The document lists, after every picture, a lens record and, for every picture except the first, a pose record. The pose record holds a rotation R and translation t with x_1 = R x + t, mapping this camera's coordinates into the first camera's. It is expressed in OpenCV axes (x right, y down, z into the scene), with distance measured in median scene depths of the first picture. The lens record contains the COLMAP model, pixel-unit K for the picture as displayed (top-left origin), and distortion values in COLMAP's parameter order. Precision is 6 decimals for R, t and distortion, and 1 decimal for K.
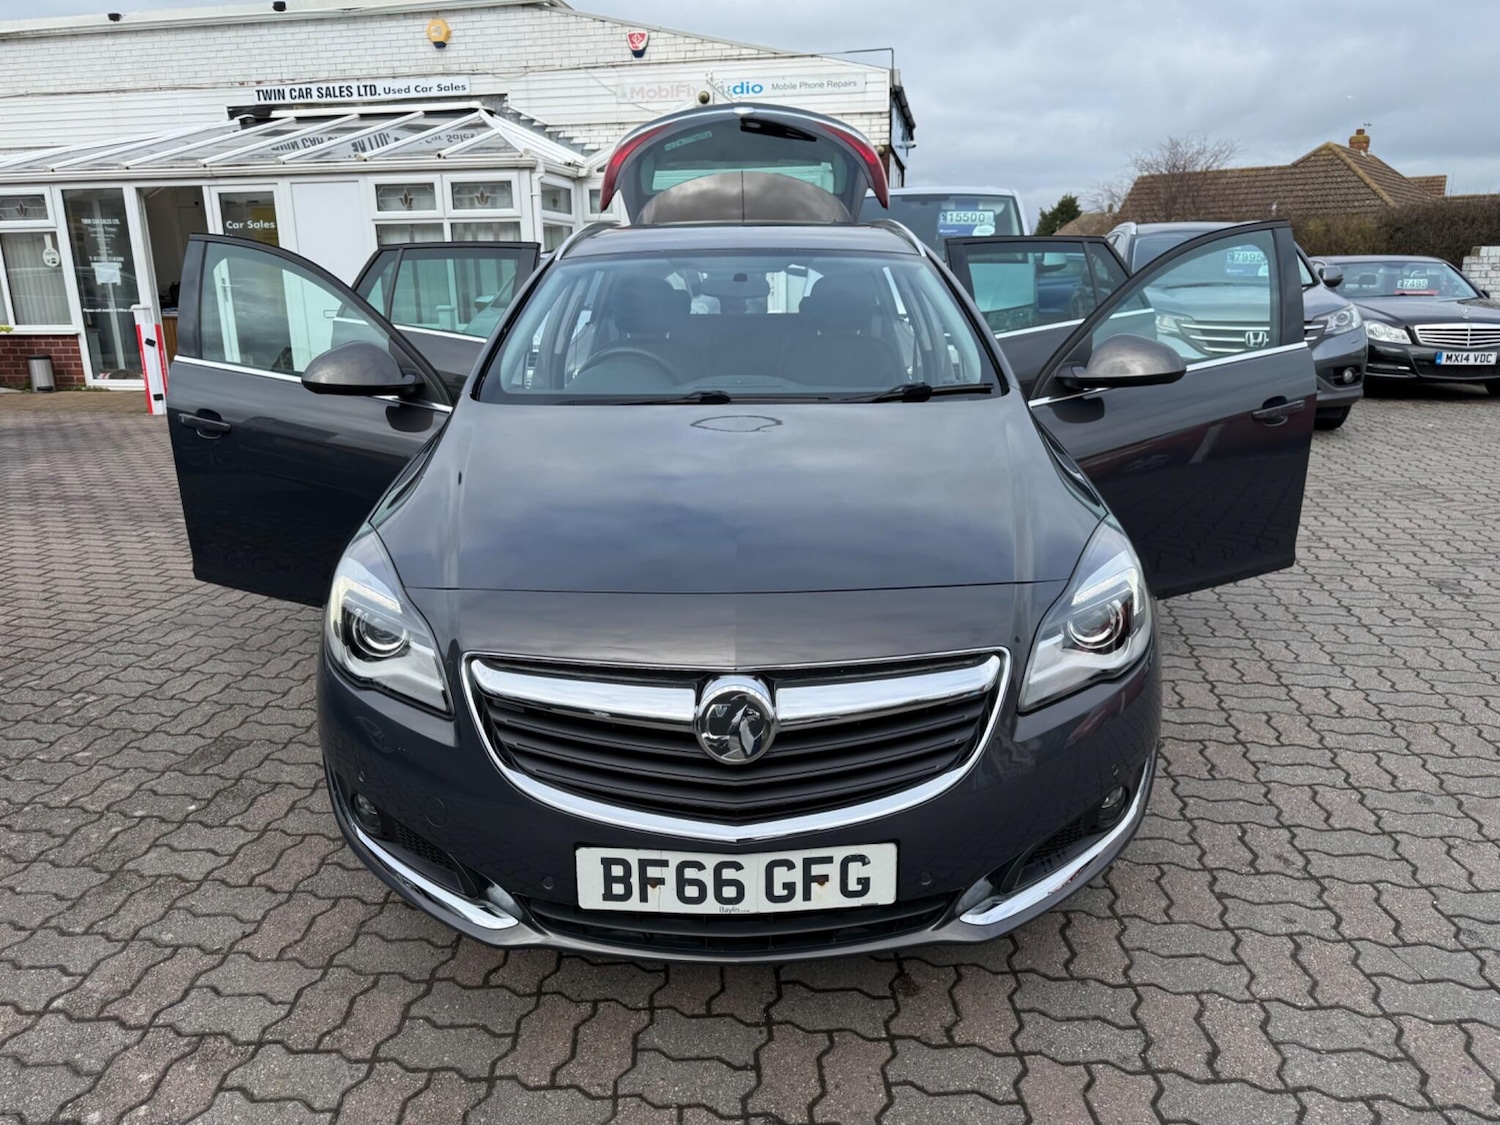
lens RADIAL K [[1064.0, 0, 748.9], [0, 1064.0, 557.6], [0, 0, 1]] dist [0.011635, -0.013561]
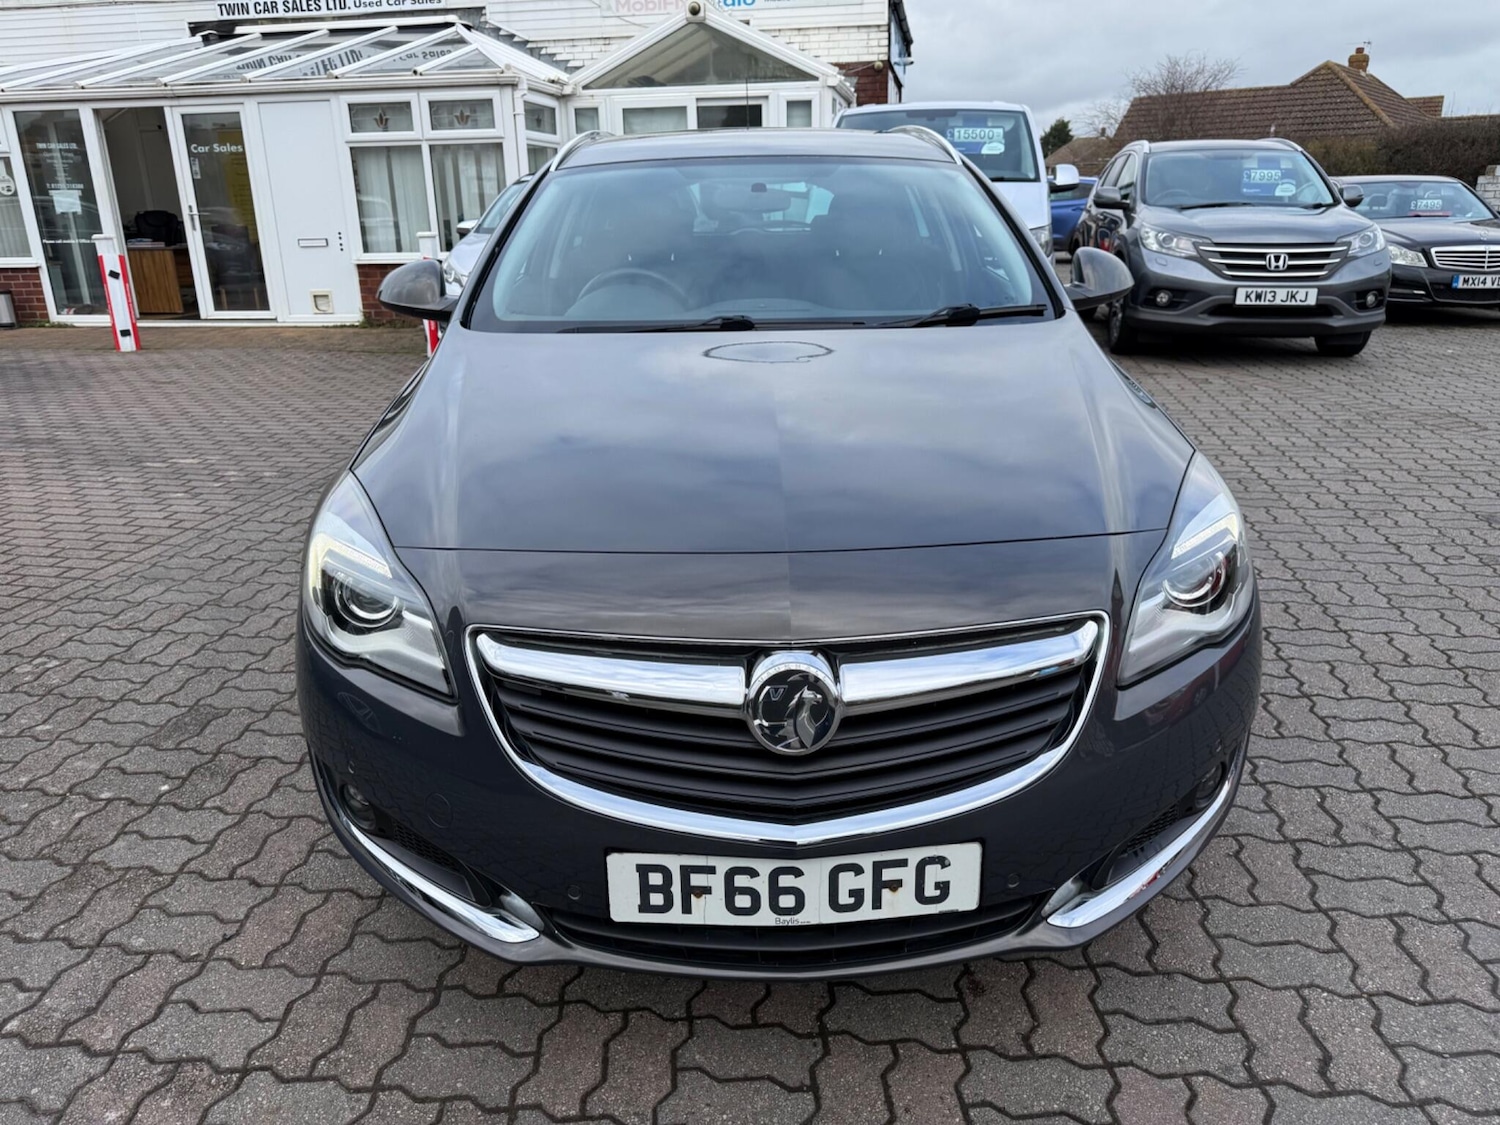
lens RADIAL K [[1064.0, 0, 759.7], [0, 1064.0, 555.4], [0, 0, 1]] dist [0.011635, -0.013561]
pose [[0.999744, -0.012295, 0.019003, -0.030809], [0.011147, 0.998173, 0.059375, -0.008871], [-0.019698, -0.059148, 0.998055, 0.092702]]
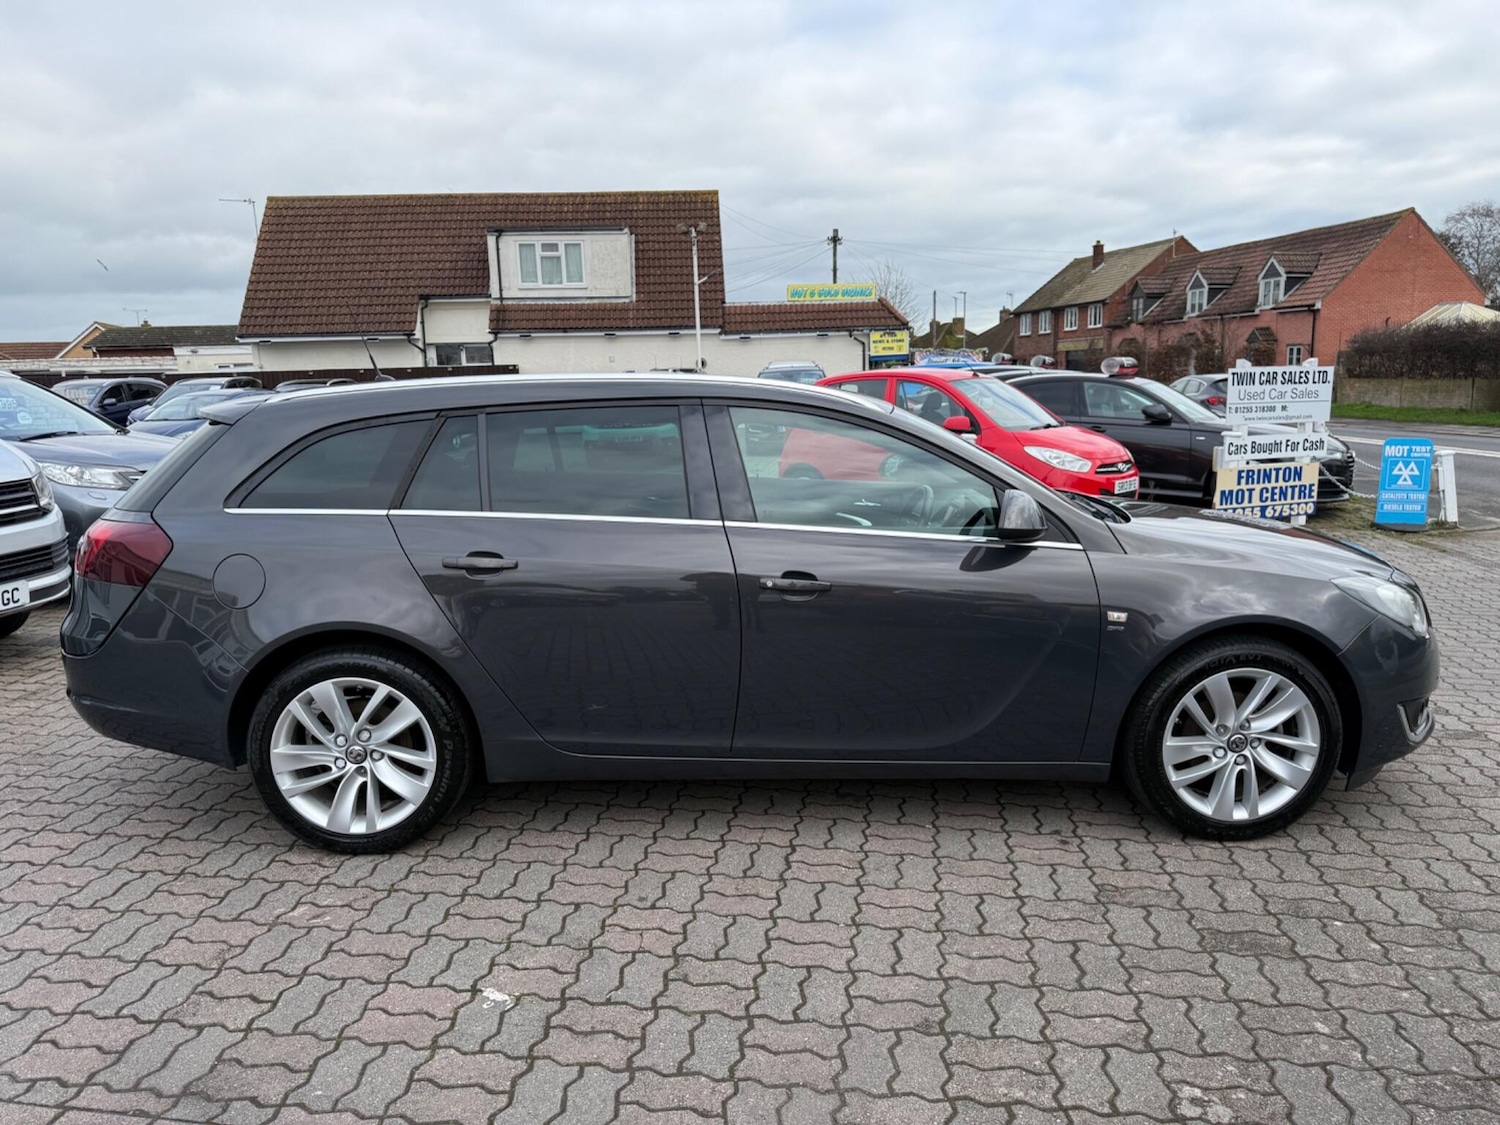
lens RADIAL K [[1064.0, 0, 750.2], [0, 1064.0, 564.6], [0, 0, 1]] dist [0.011635, -0.013561]
pose [[-0.028553, -0.162502, 0.986295, -1.378286], [0.278872, 0.946226, 0.163974, -0.402189], [-0.959904, 0.279732, 0.018300, 1.334924]]
